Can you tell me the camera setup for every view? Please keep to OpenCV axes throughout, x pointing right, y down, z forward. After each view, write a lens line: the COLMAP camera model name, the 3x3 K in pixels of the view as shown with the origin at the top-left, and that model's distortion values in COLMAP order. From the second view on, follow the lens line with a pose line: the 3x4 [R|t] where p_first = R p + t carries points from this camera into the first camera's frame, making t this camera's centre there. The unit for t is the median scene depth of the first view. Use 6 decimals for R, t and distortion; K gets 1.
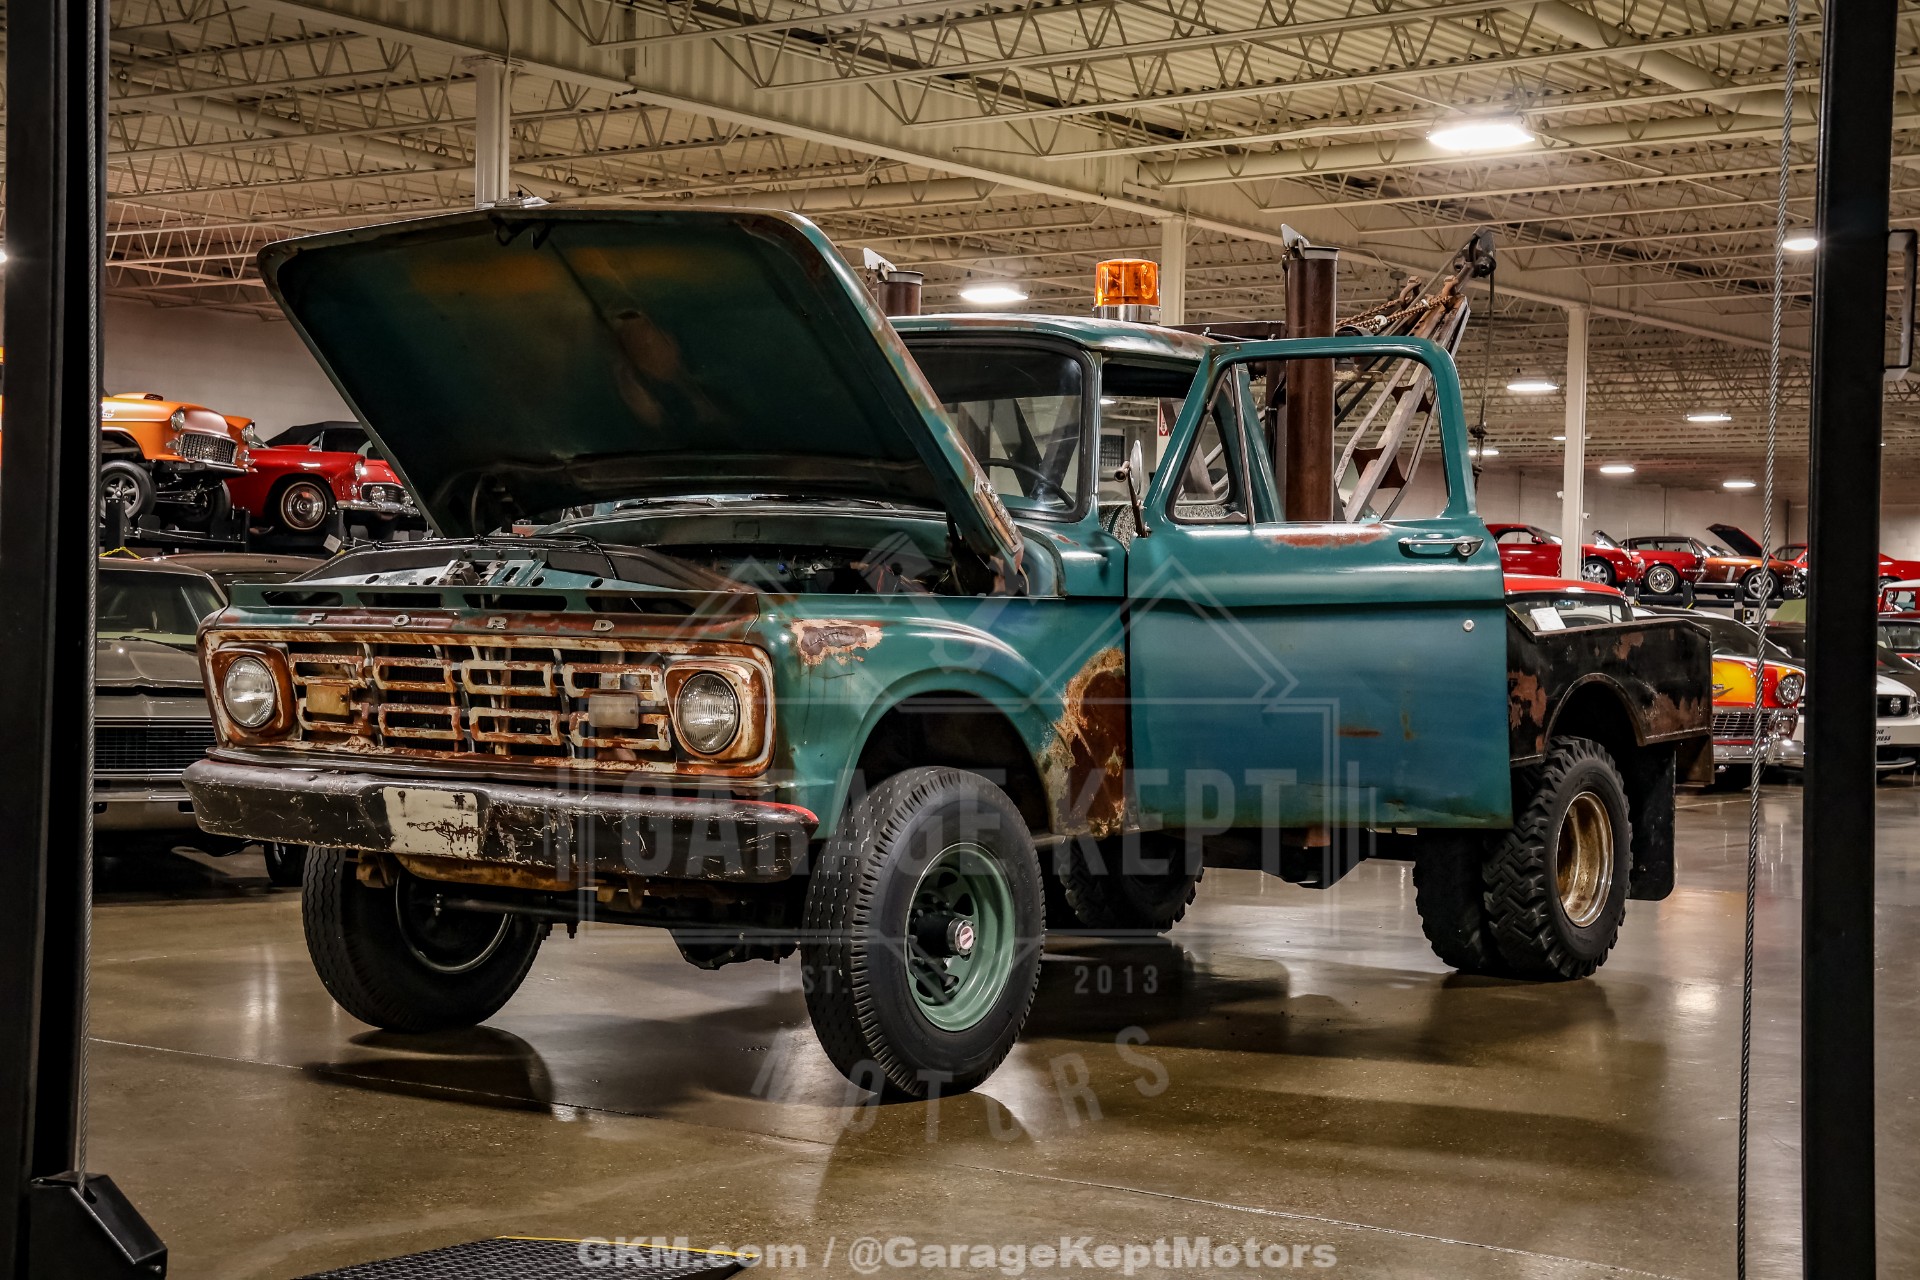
lens RADIAL K [[3128.1, 0, 960.0], [0, 3128.1, 640.0], [0, 0, 1]] dist [0.196128, 0.066461]
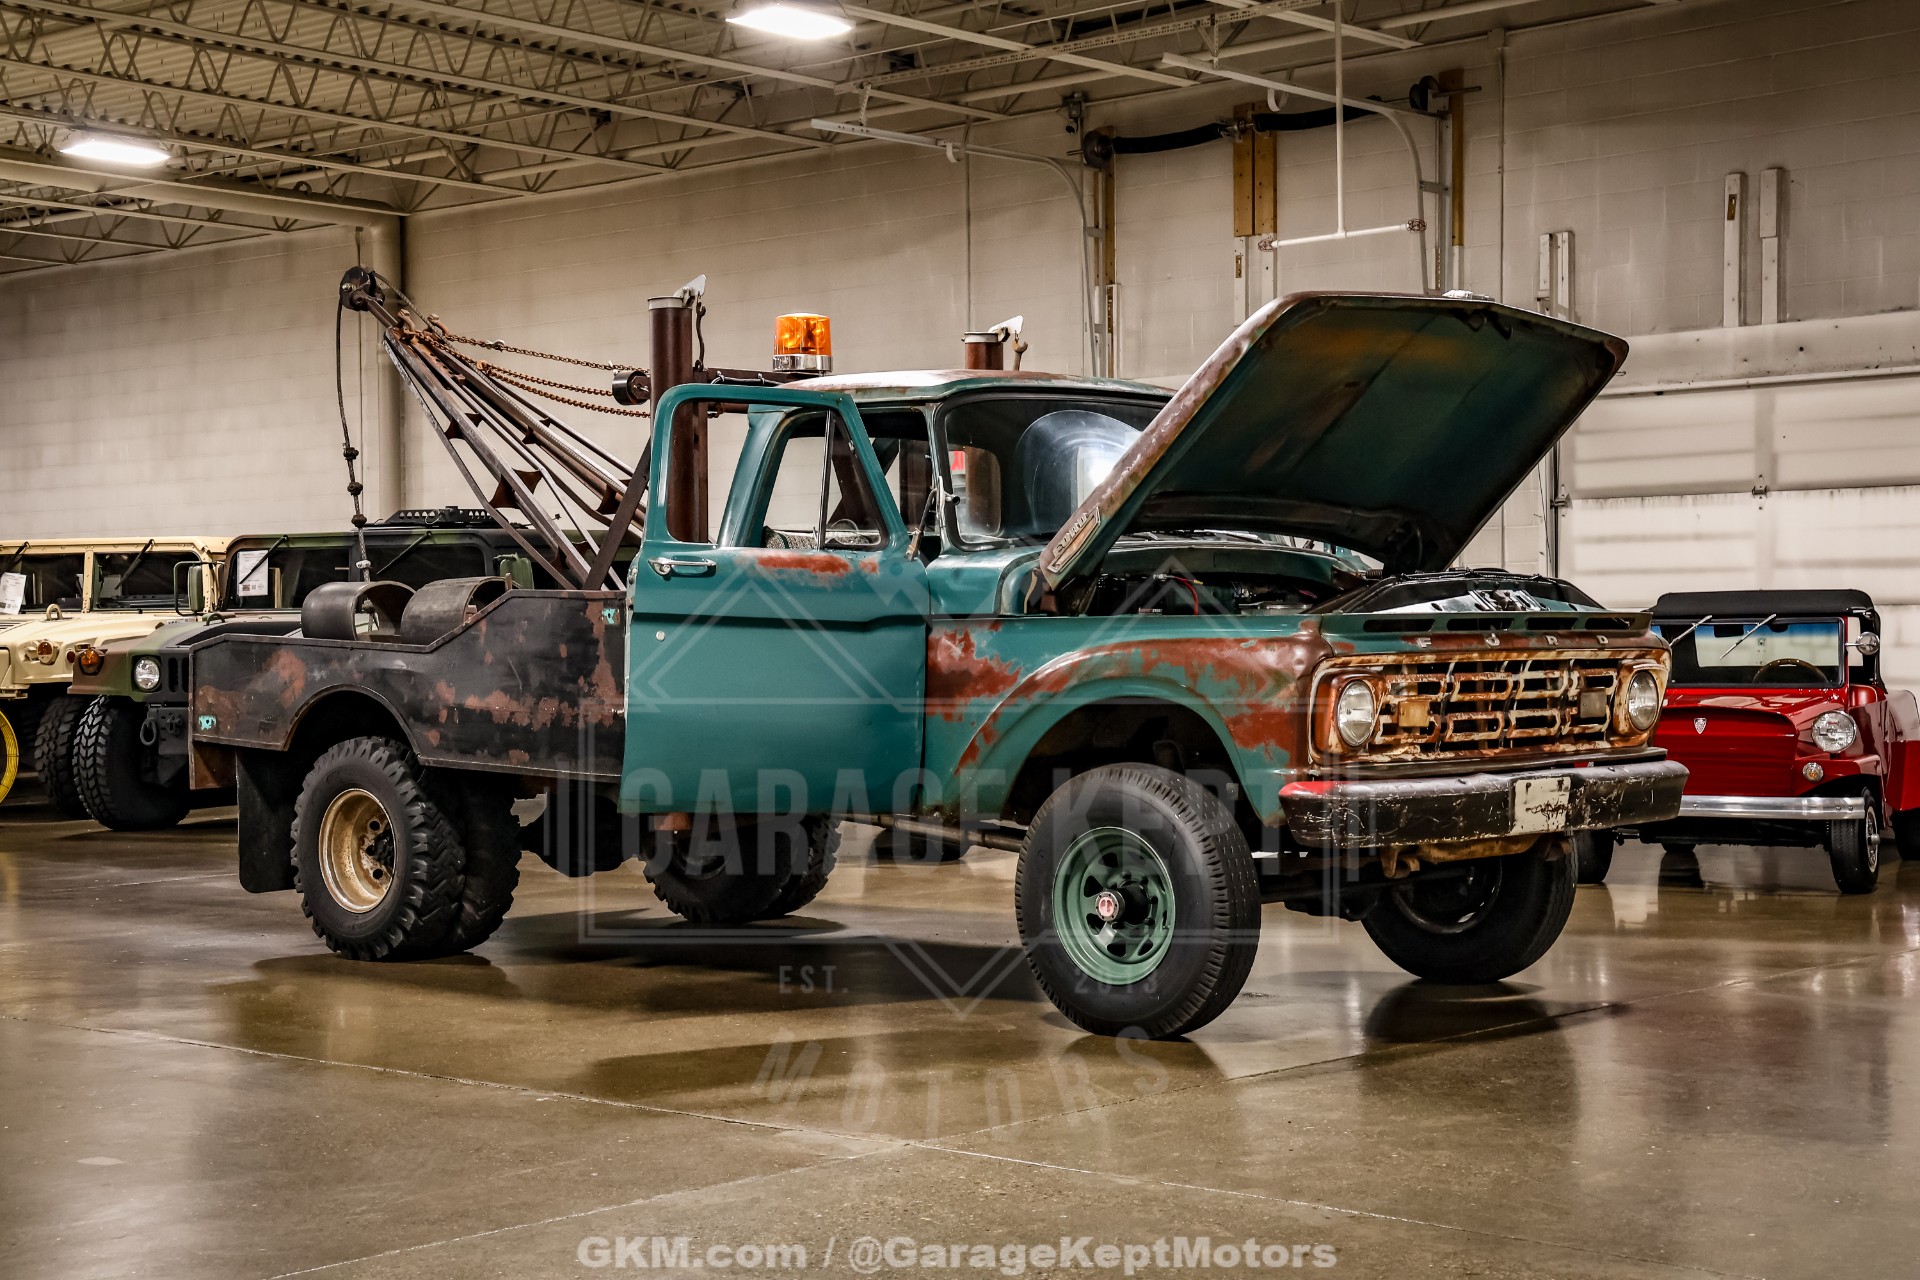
lens RADIAL K [[3000.9, 0, 958.2], [0, 3000.9, 643.1], [0, 0, 1]] dist [0.160903, 0.258322]
pose [[0.092141, -0.022475, 0.995492, -1.277941], [0.023400, 0.999518, 0.020400, -0.032184], [-0.995471, 0.021414, 0.092622, 1.052334]]
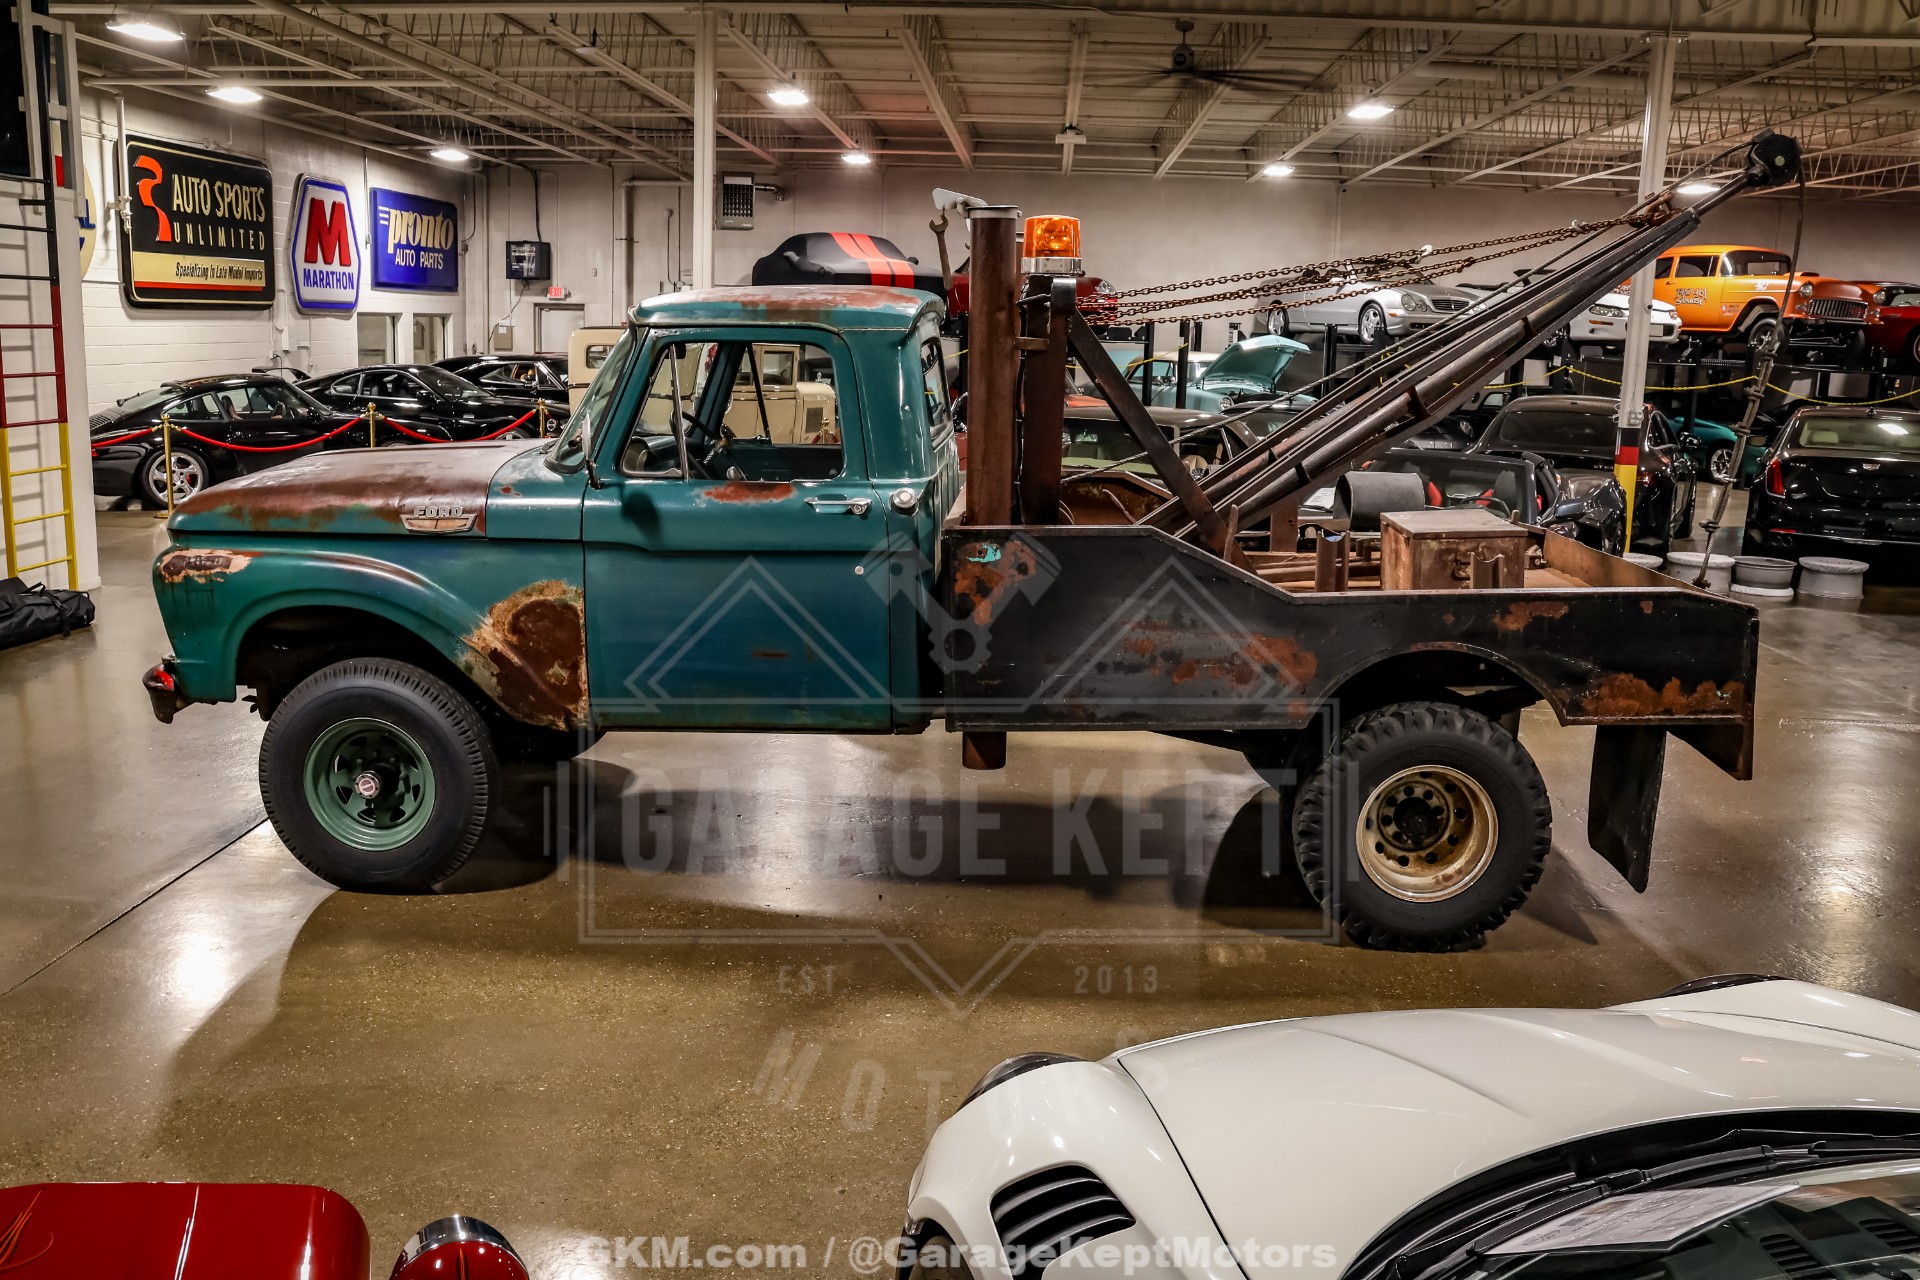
lens RADIAL K [[1675.0, 0, 960.0], [0, 1675.0, 640.0], [0, 0, 1]] dist [-0.166293, 0.188082]
pose [[0.518180, 0.153028, -0.841470, 0.687931], [-0.019519, 0.985723, 0.167241, -0.087038], [0.855049, -0.070236, 0.513769, 0.819713]]
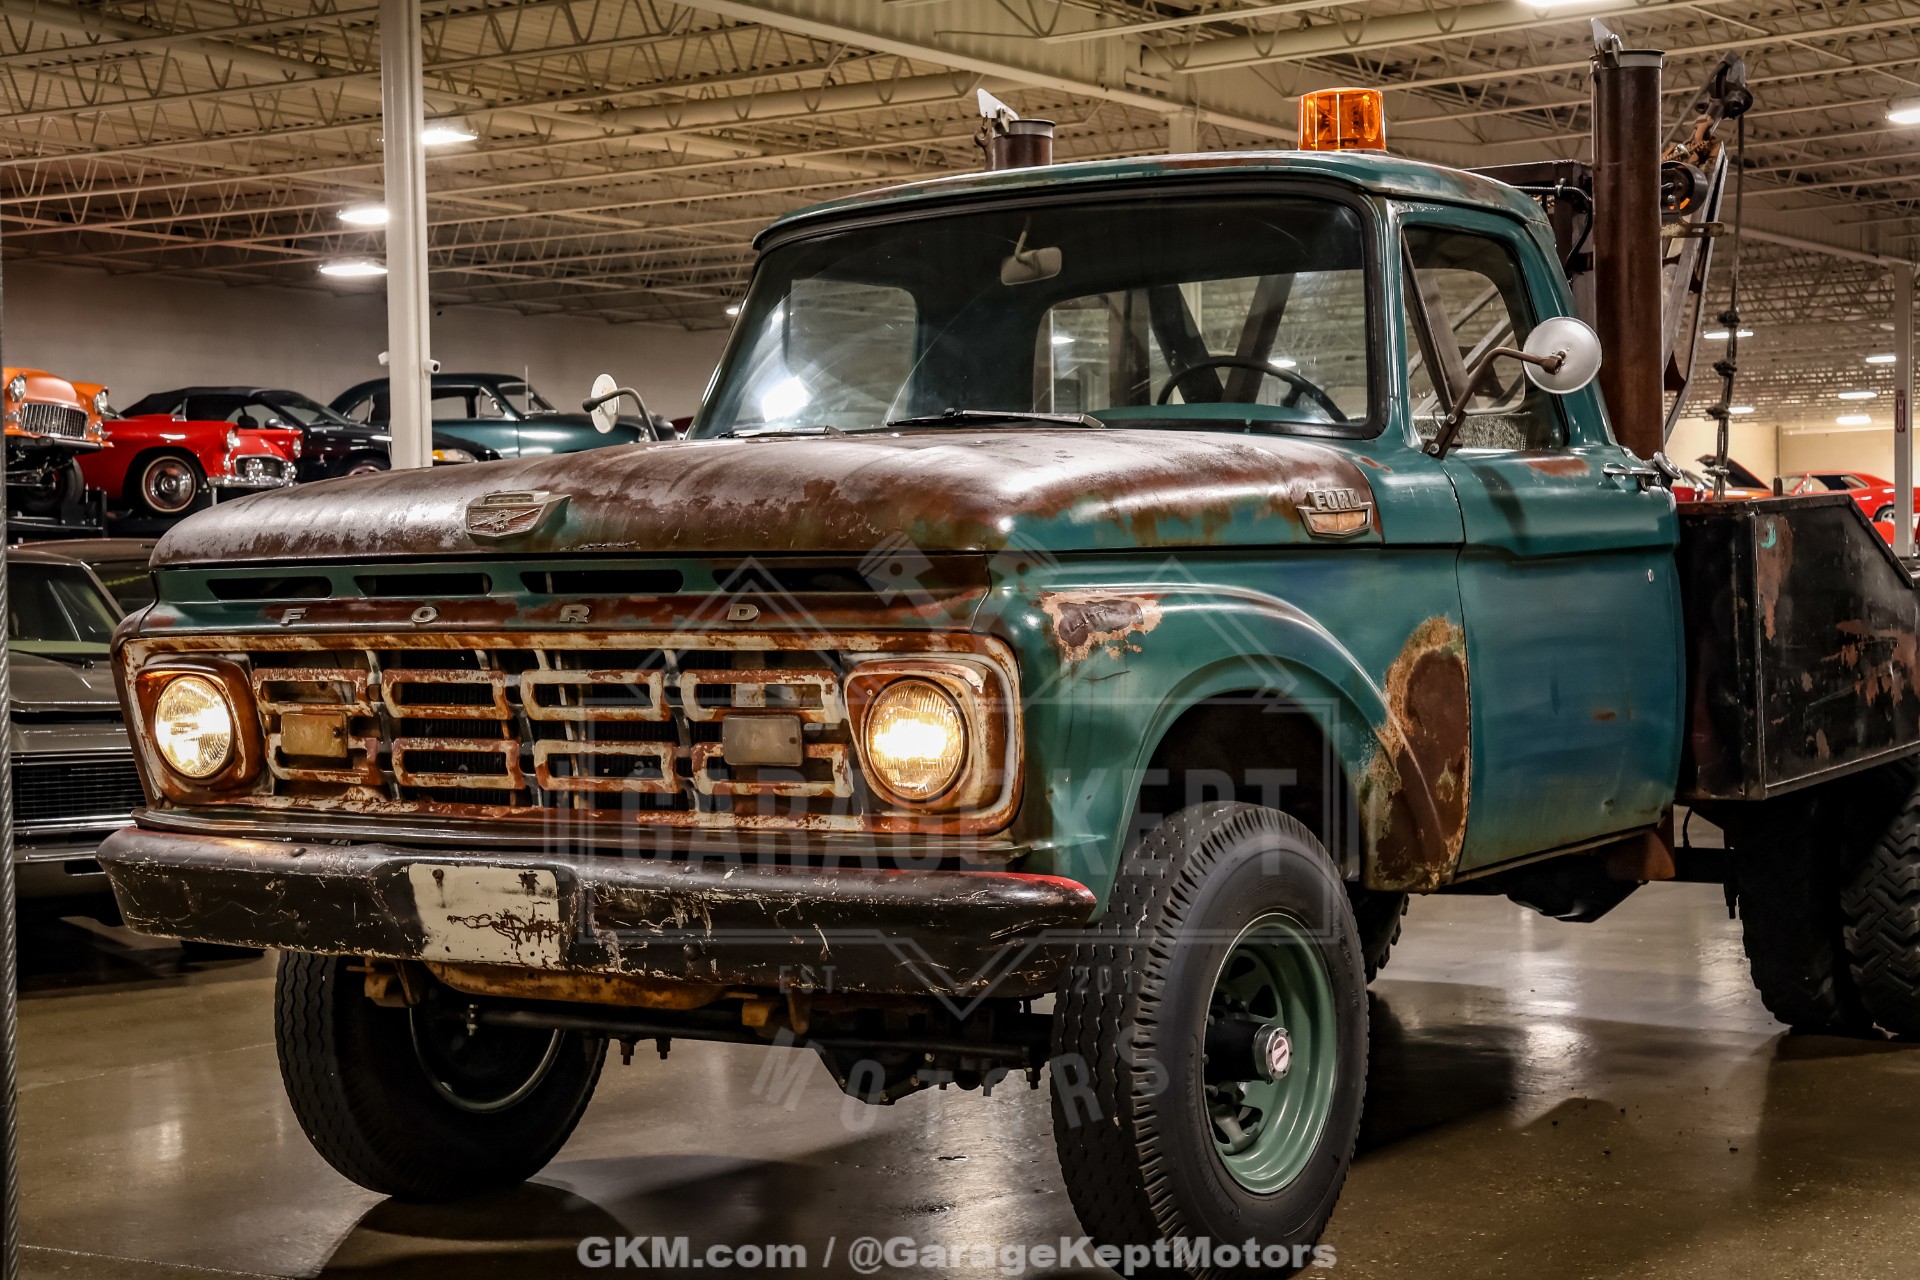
lens RADIAL K [[3270.0, 0, 952.9], [0, 3270.0, 640.5], [0, 0, 1]] dist [0.201418, 0.338342]
pose [[0.998778, -0.036392, 0.033446, -0.084917], [0.036062, 0.999295, 0.010437, -0.003882], [-0.033802, -0.009218, 0.999386, 0.281698]]
